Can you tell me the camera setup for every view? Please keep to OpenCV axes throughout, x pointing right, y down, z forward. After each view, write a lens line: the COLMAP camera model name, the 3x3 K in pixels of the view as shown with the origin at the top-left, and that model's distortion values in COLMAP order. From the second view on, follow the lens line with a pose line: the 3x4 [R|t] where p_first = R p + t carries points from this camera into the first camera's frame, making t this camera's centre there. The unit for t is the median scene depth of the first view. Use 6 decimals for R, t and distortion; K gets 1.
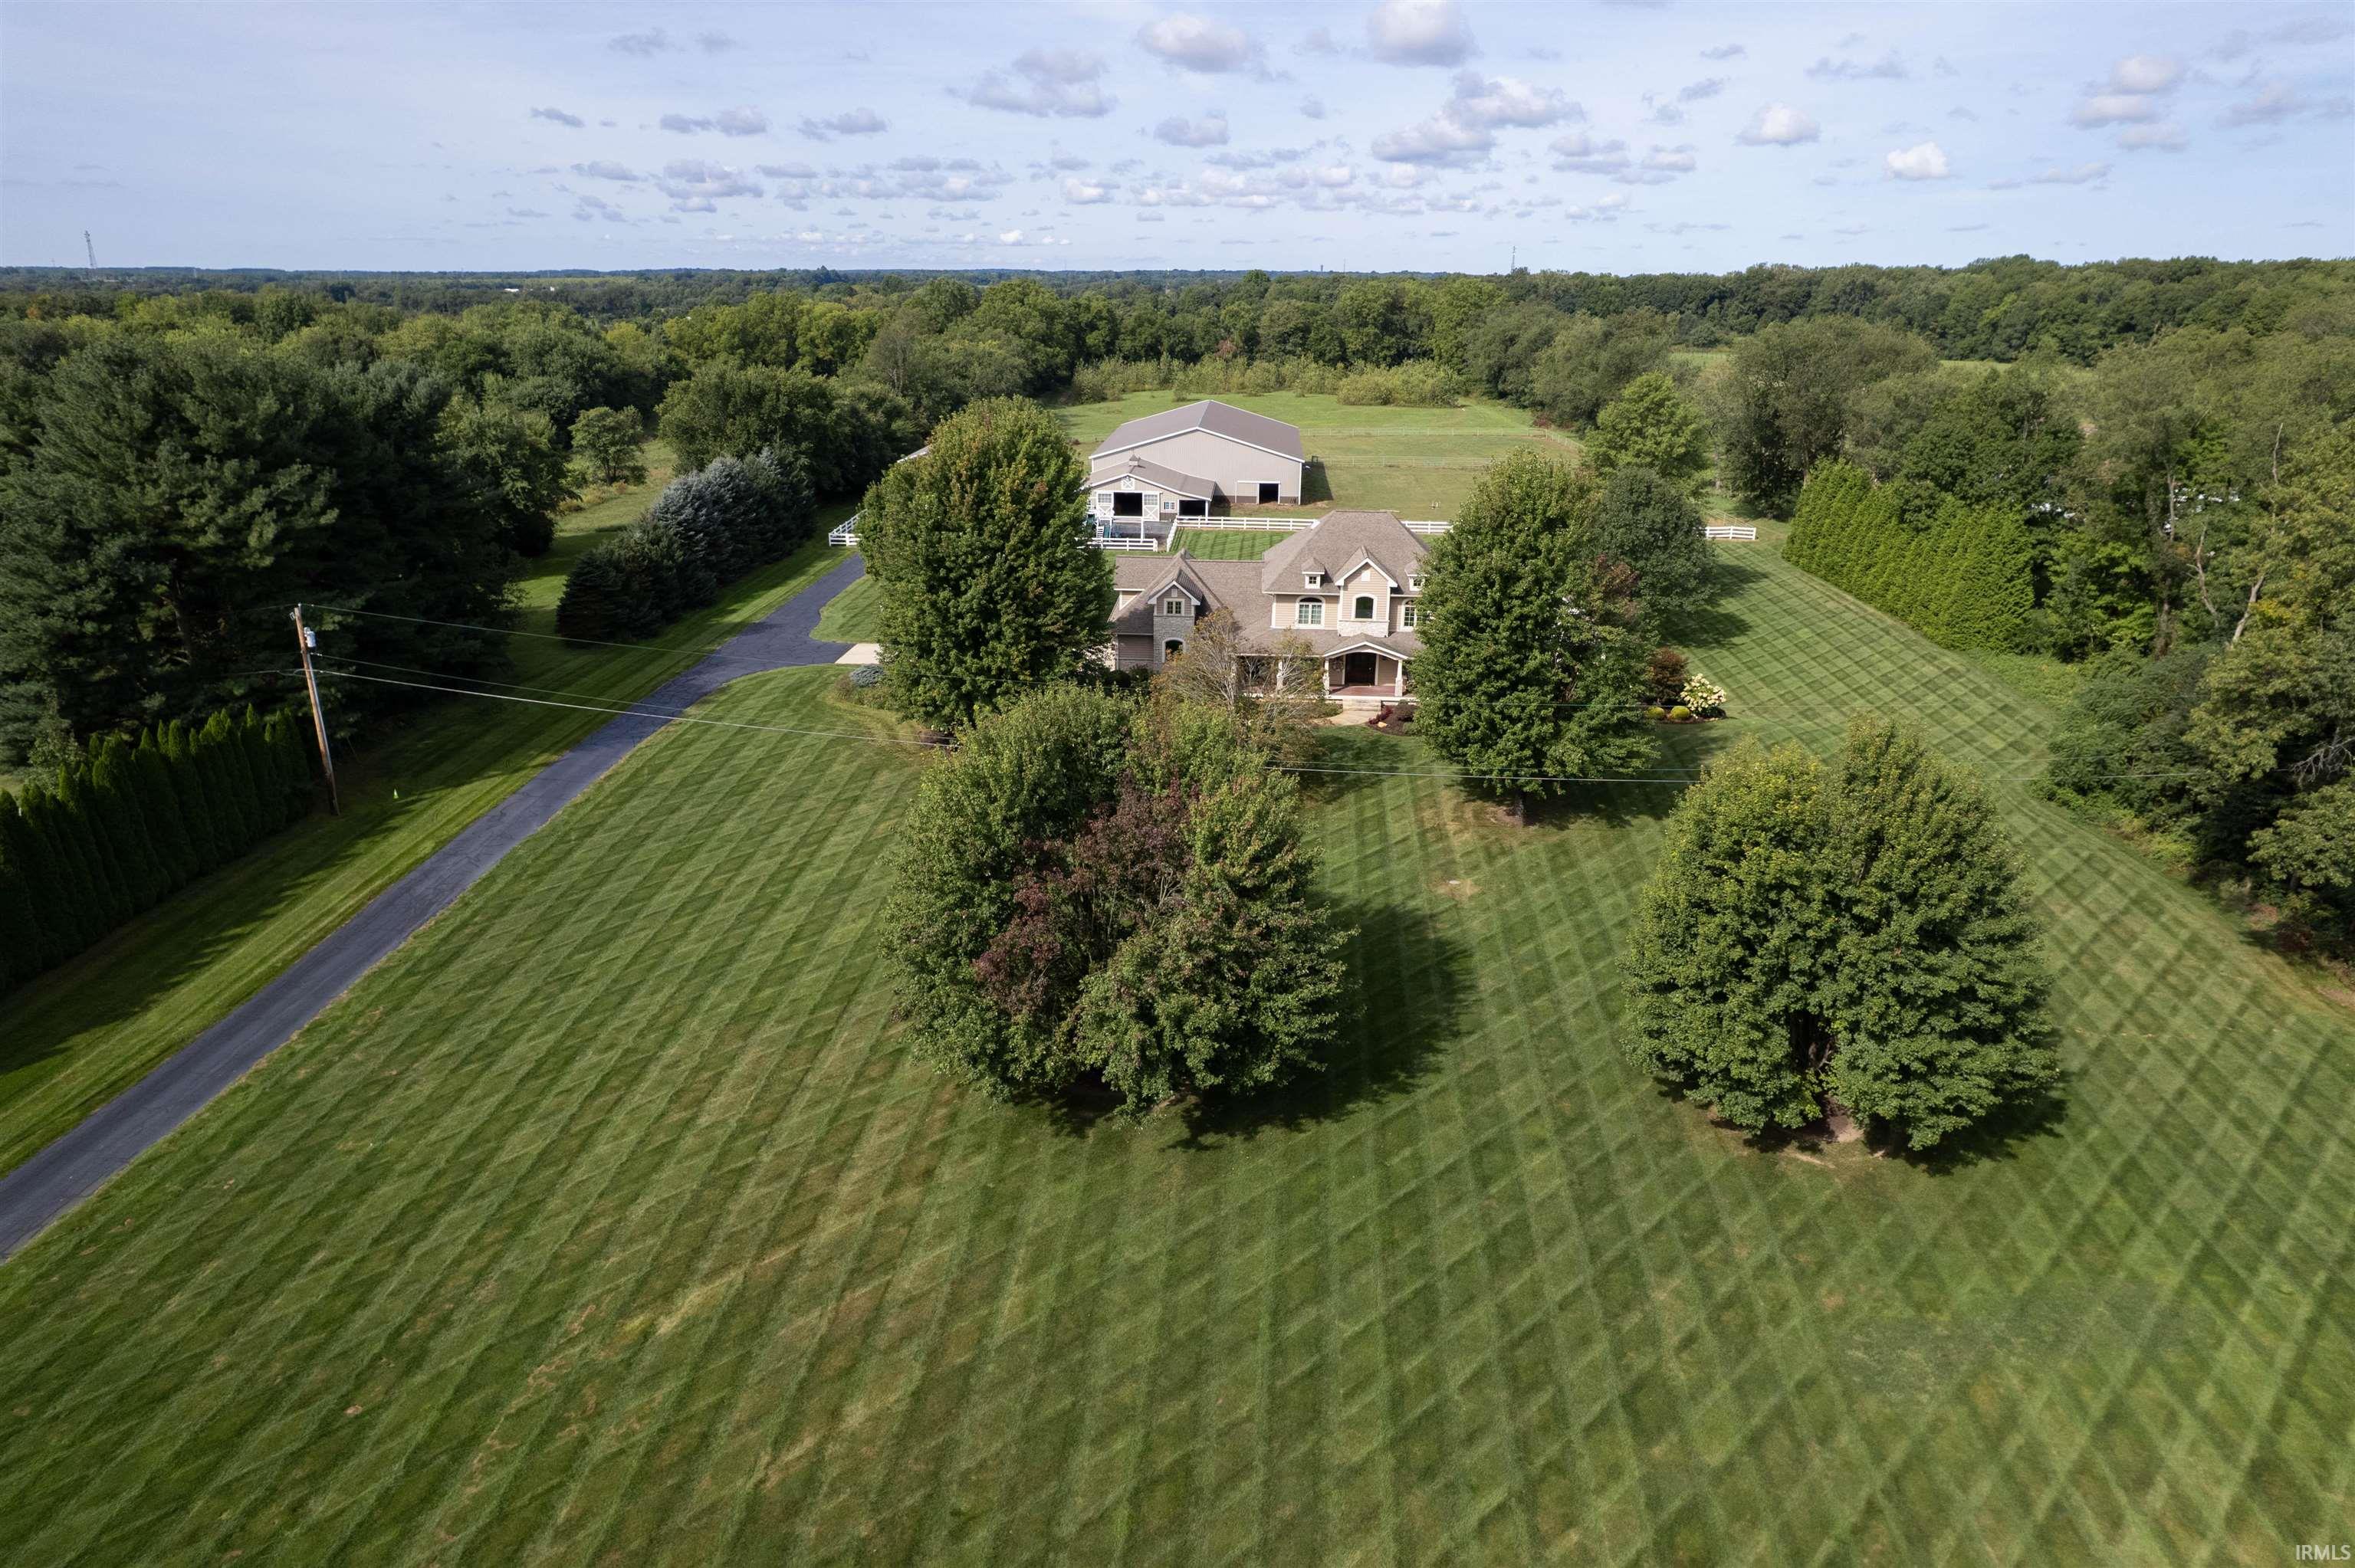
lens RADIAL K [[1552.6, 0, 1204.8], [0, 1552.6, 857.8], [0, 0, 1]] dist [-0.059896, 0.047691]
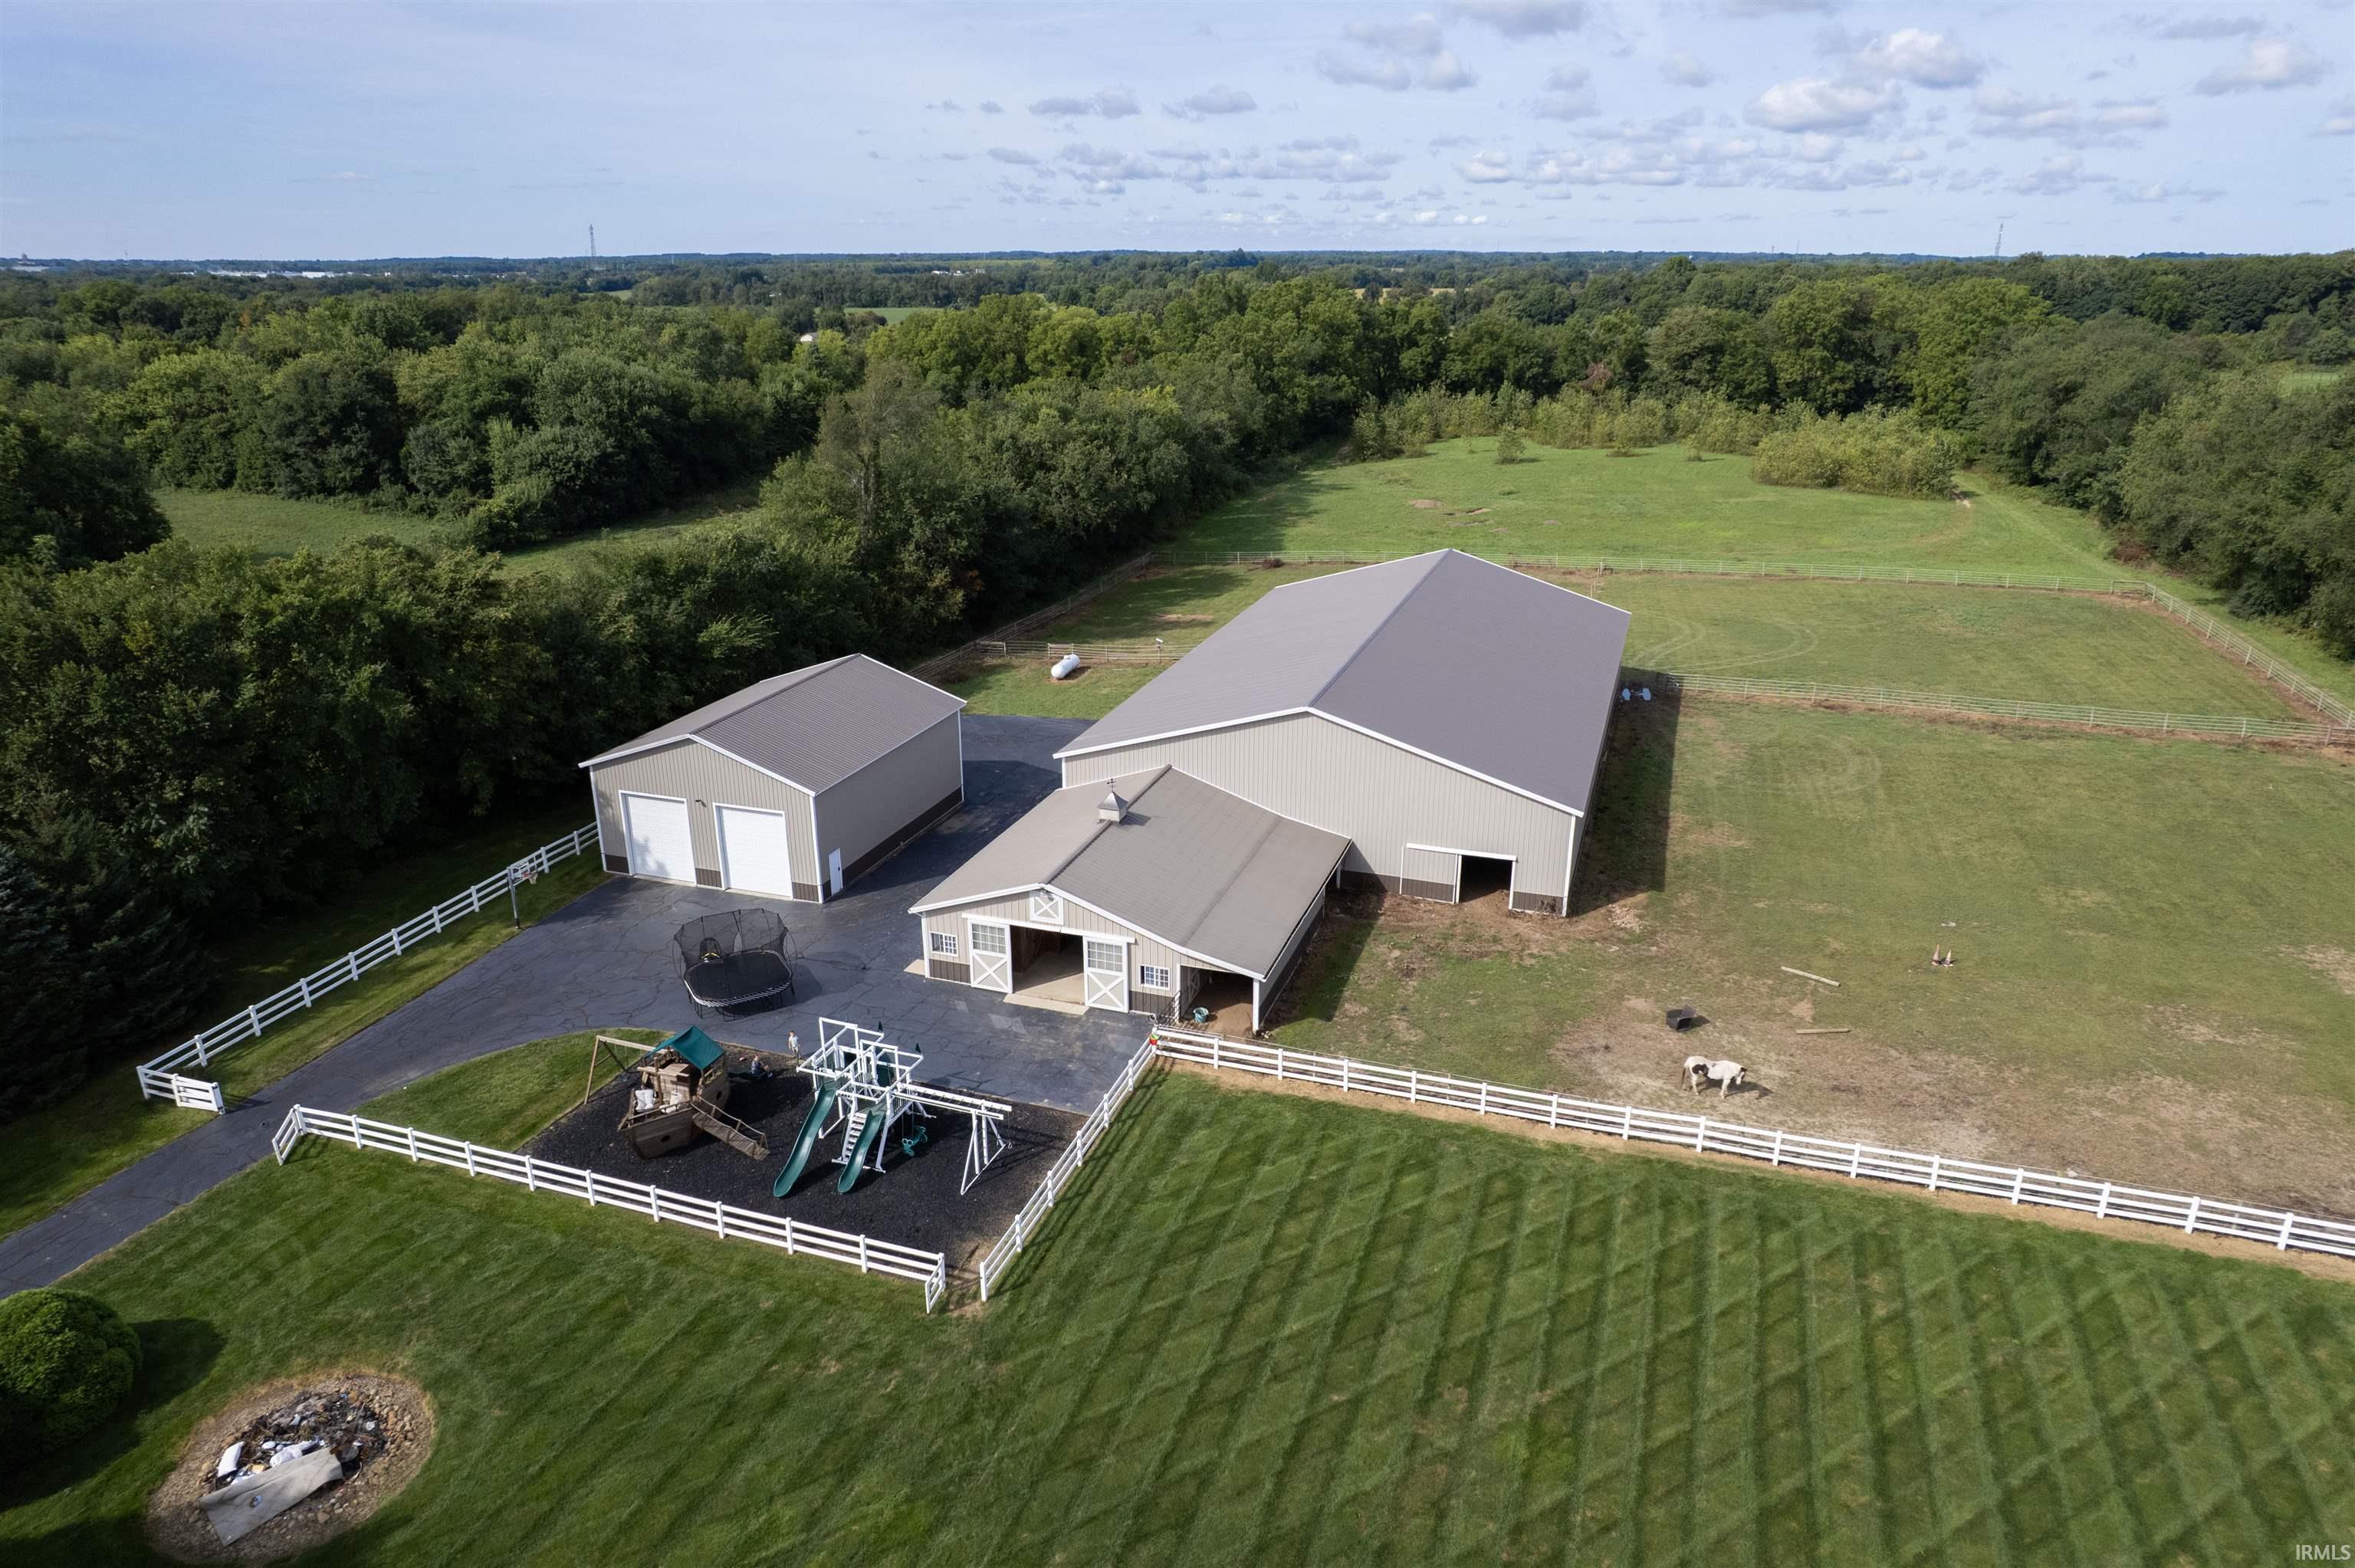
lens RADIAL K [[1552.6, 0, 1193.9], [0, 1552.6, 793.8], [0, 0, 1]] dist [-0.059896, 0.047691]
pose [[0.963198, 0.080287, -0.256522, 0.033415], [-0.086865, 0.996116, -0.014397, -0.119156], [0.254370, 0.036149, 0.966431, 0.294291]]
